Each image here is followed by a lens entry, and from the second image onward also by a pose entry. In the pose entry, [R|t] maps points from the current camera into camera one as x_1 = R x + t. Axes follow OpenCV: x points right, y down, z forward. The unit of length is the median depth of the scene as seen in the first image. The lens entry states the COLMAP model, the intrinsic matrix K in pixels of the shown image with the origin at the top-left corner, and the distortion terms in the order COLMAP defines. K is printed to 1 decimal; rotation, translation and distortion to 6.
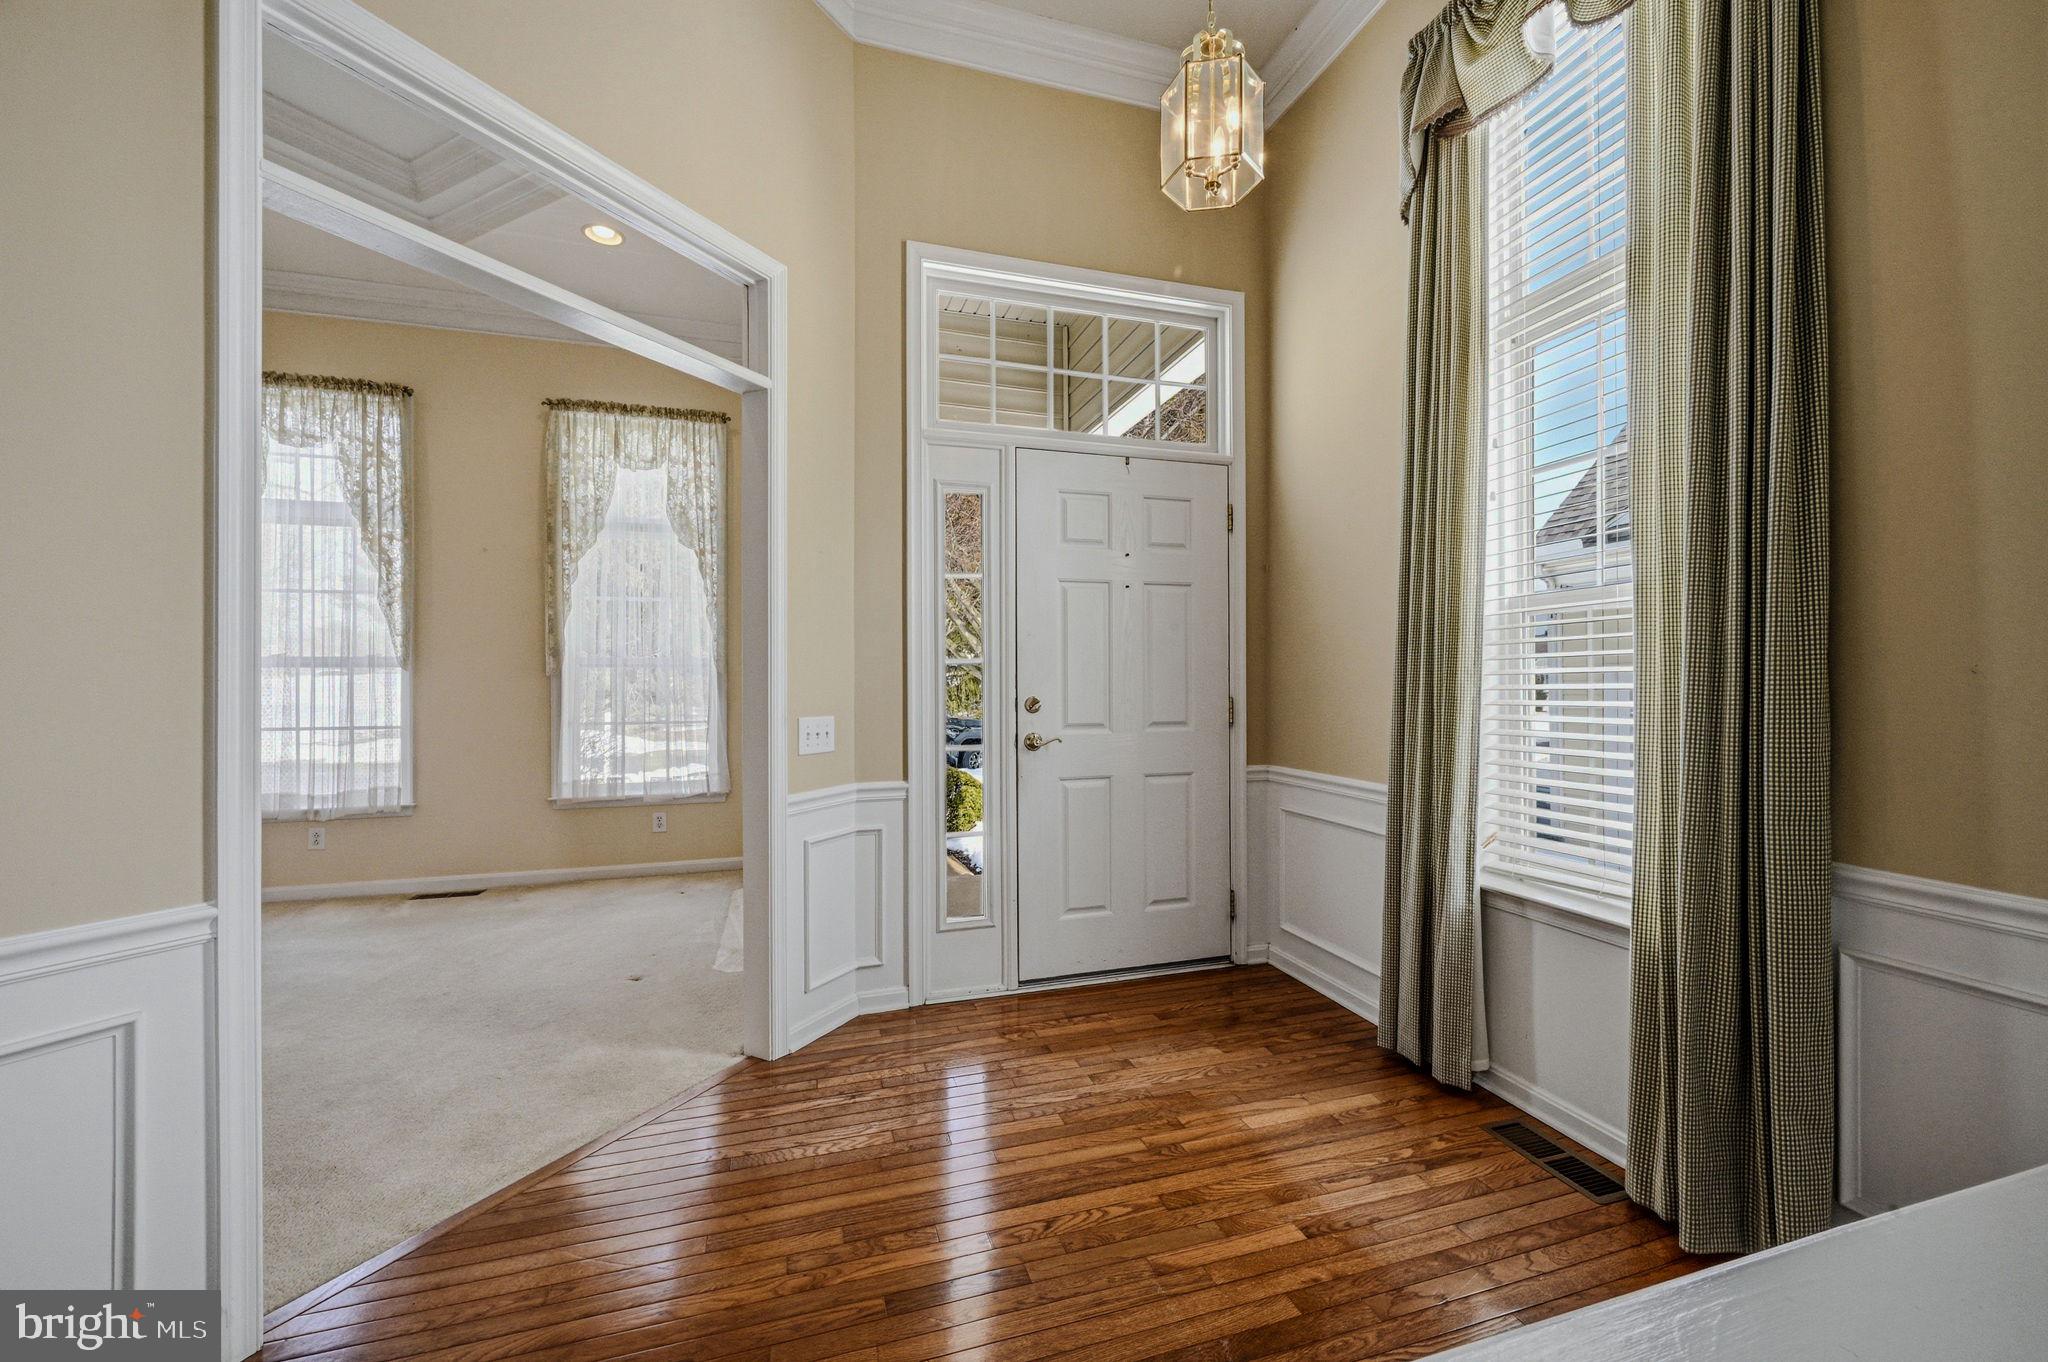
lens RADIAL K [[817.1, 0, 1019.7], [0, 817.1, 676.1], [0, 0, 1]] dist [0.000167, 0.001018]
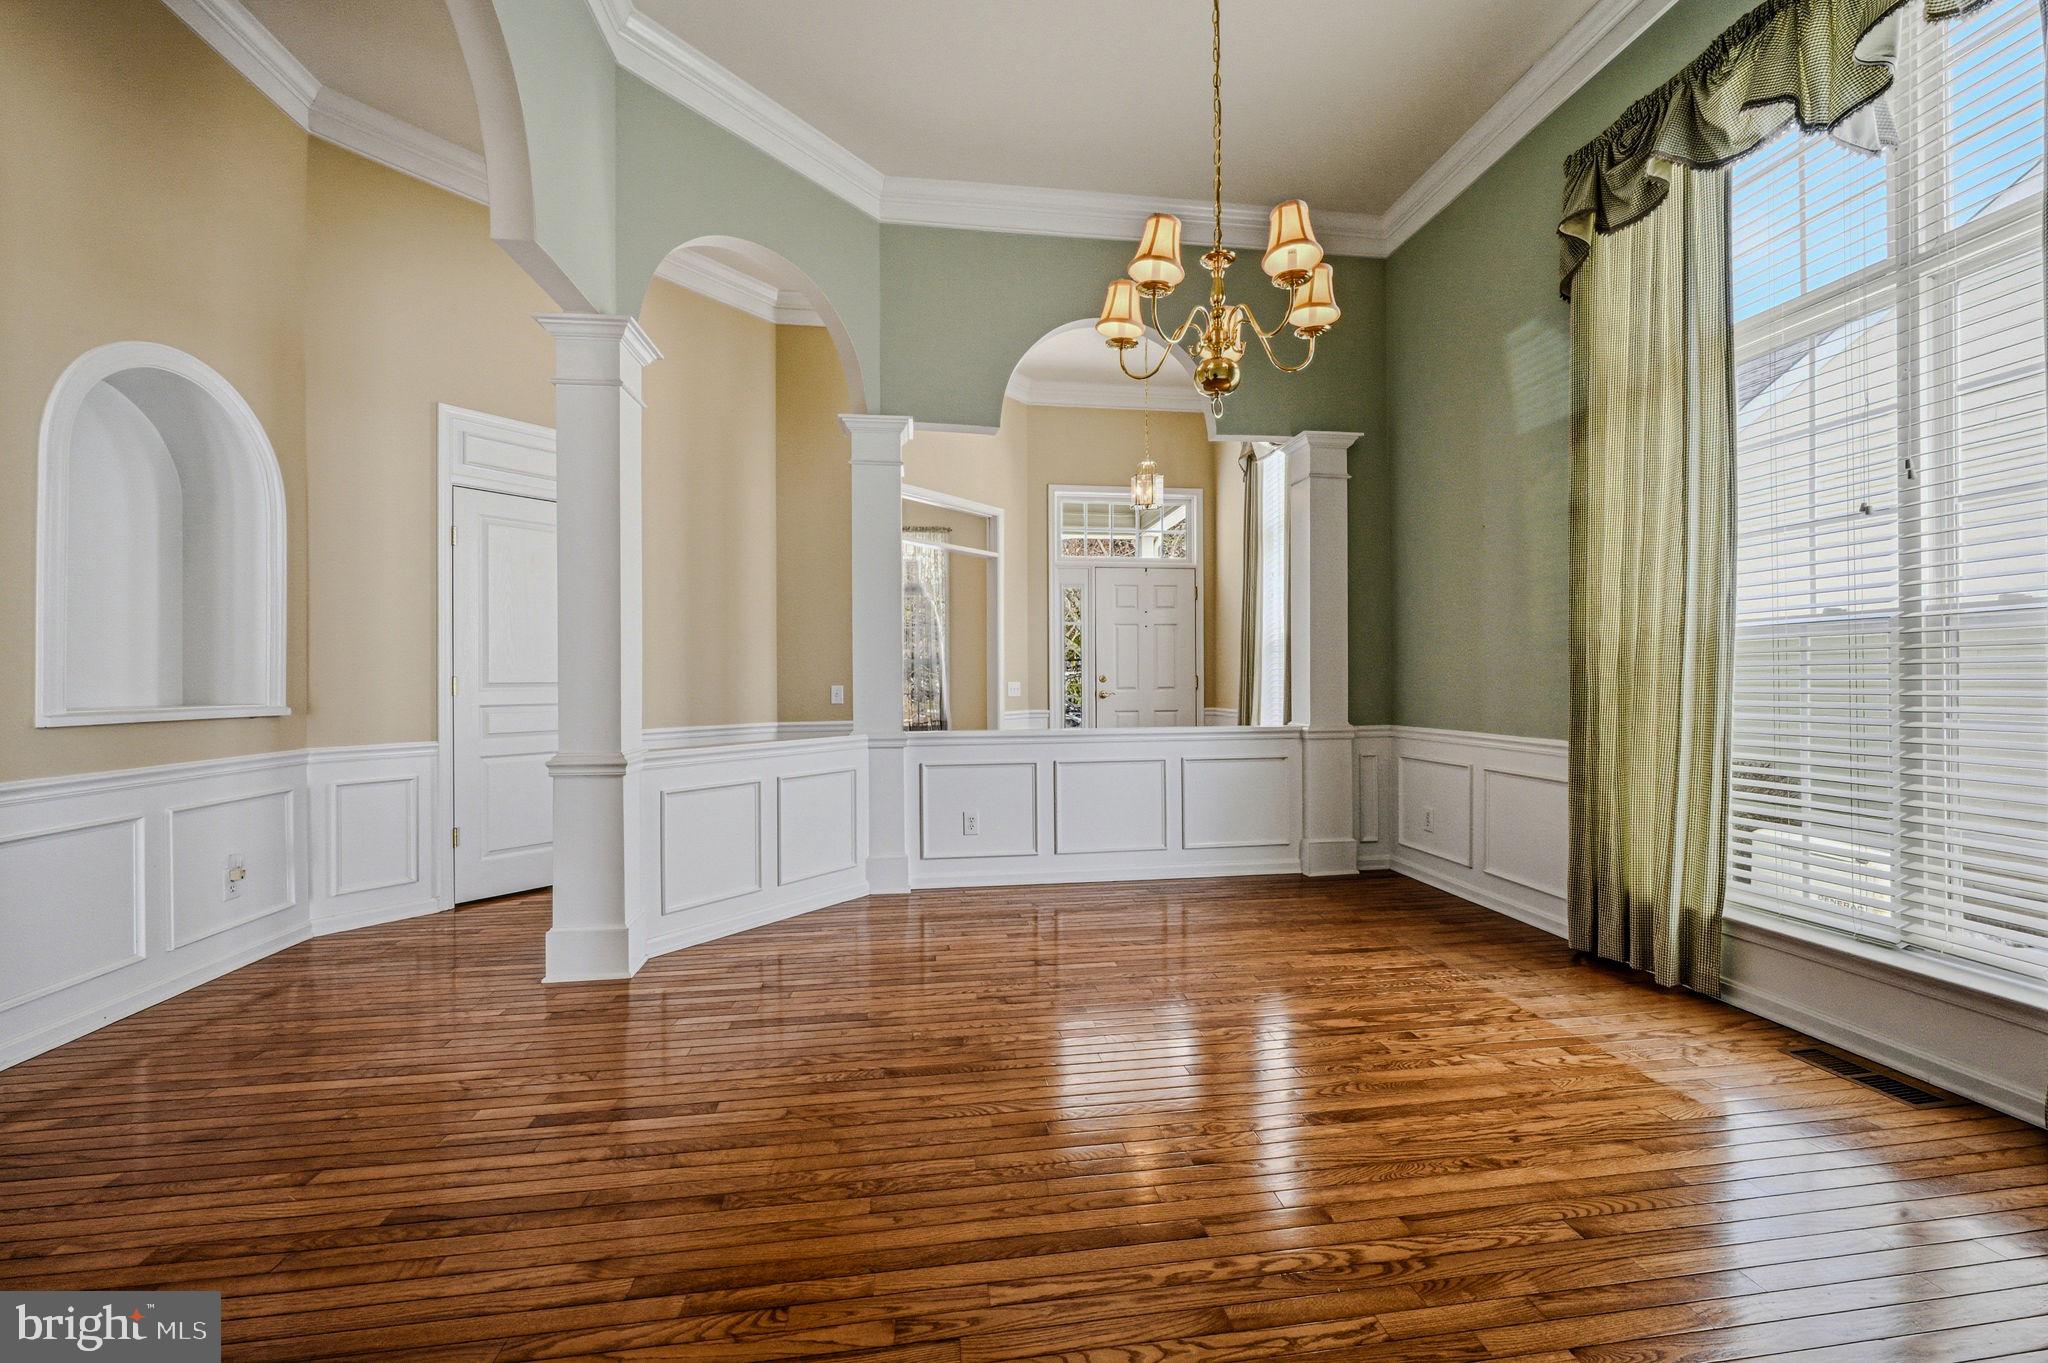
lens RADIAL K [[817.1, 0, 1019.9], [0, 817.1, 679.5], [0, 0, 1]] dist [0.000167, 0.001018]
pose [[0.986533, -0.001162, -0.163559, 0.172725], [0.002342, 0.999973, 0.007024, 0.021822], [0.163547, -0.007313, 0.986508, -1.398846]]
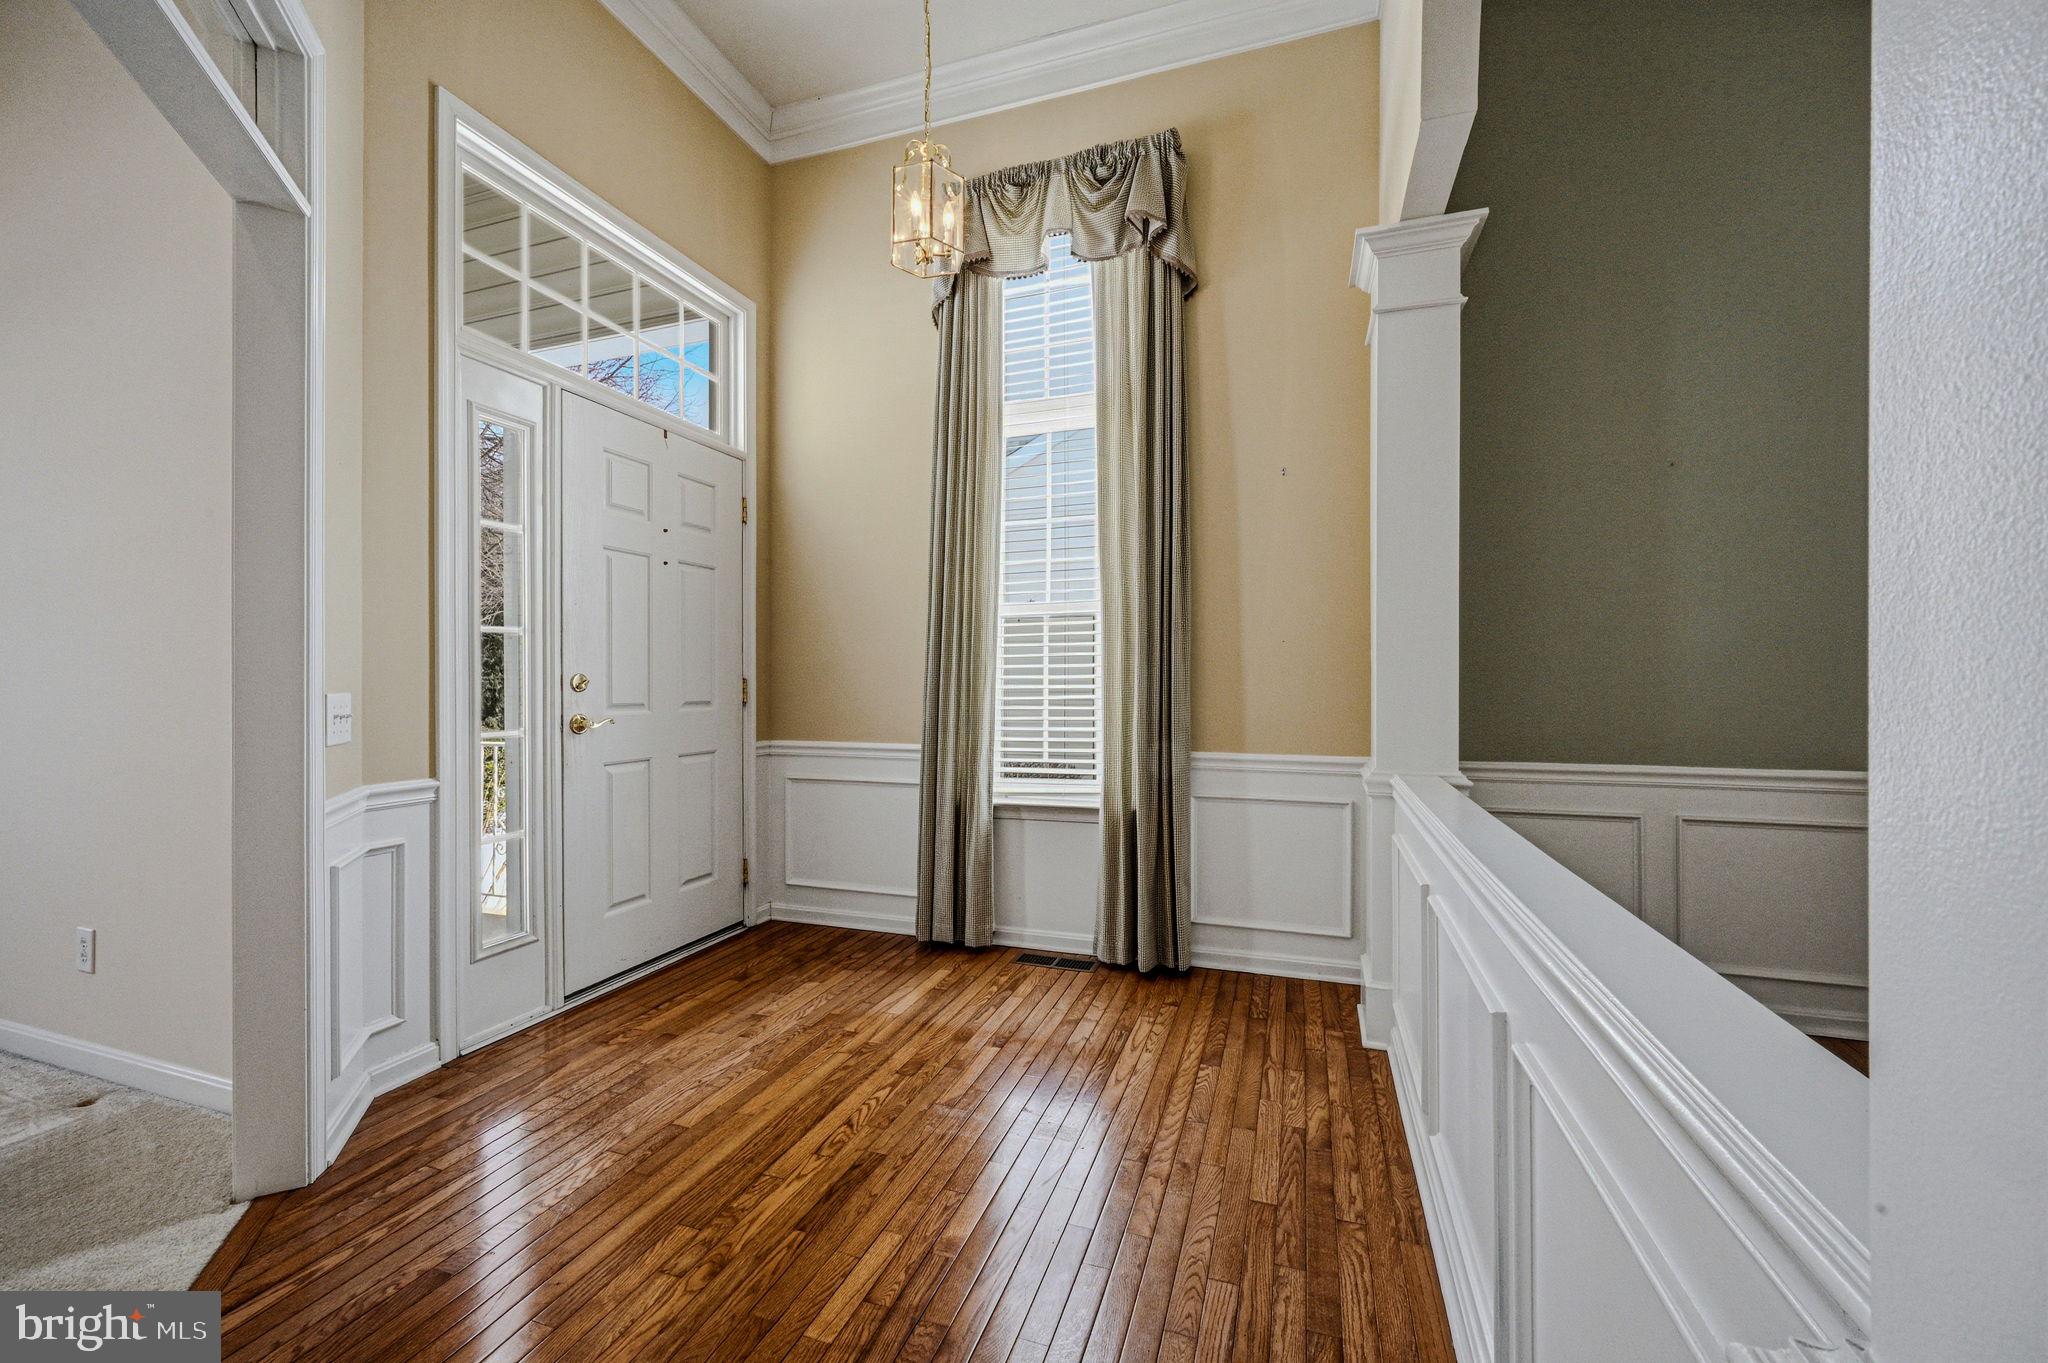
lens RADIAL K [[817.1, 0, 1037.3], [0, 817.1, 683.8], [0, 0, 1]] dist [0.000167, 0.001018]
pose [[0.579510, 0.003163, 0.814959, -0.447739], [-0.006147, 0.999981, 0.000490, 0.034542], [-0.814942, -0.005293, 0.579518, 0.080109]]
